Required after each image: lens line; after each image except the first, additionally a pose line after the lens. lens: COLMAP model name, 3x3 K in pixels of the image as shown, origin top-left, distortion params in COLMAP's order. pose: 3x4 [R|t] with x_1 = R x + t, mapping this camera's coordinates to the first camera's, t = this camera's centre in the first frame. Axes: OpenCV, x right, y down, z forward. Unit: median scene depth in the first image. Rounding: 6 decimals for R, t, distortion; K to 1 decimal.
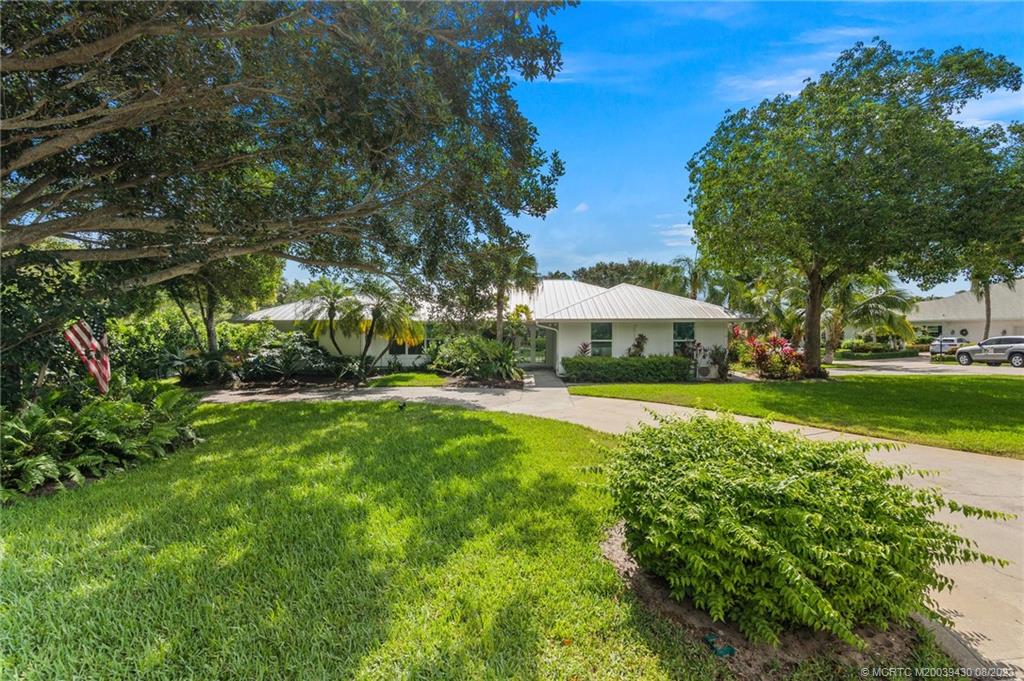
lens RADIAL K [[438.0, 0, 508.4], [0, 438.0, 338.2], [0, 0, 1]] dist [-0.003209, 0.000013]
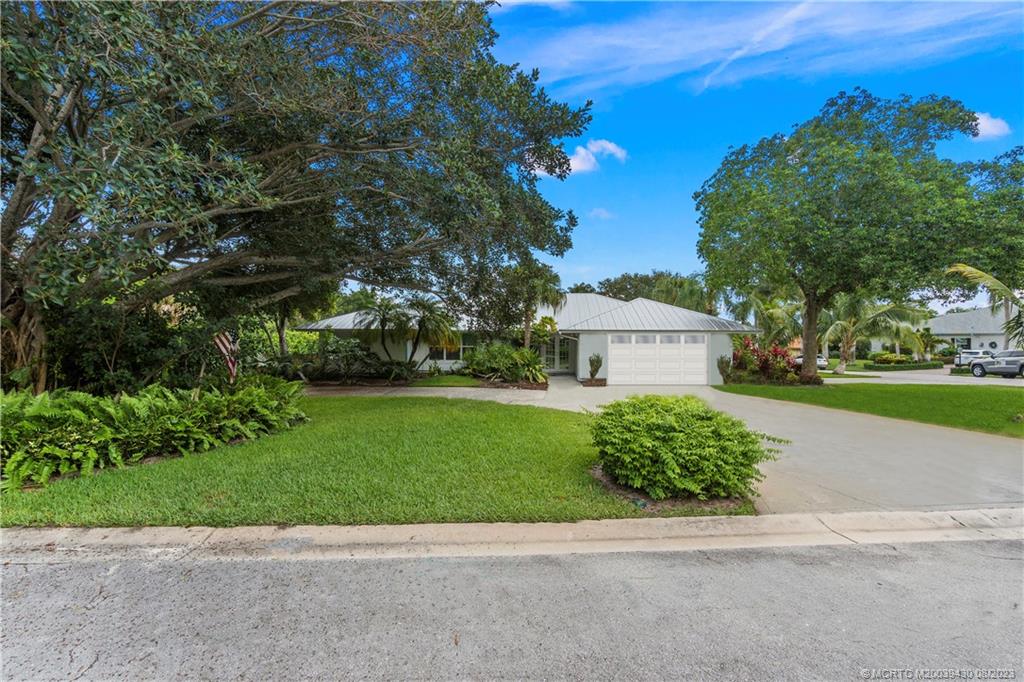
lens RADIAL K [[440.3, 0, 512.0], [0, 440.3, 341.0], [0, 0, 1]] dist [-0.045523, -0.000012]
pose [[0.998567, 0.009387, -0.052694, 0.000561], [-0.010018, 0.999881, -0.011722, -0.000360], [0.052578, 0.012233, 0.998542, -0.148308]]
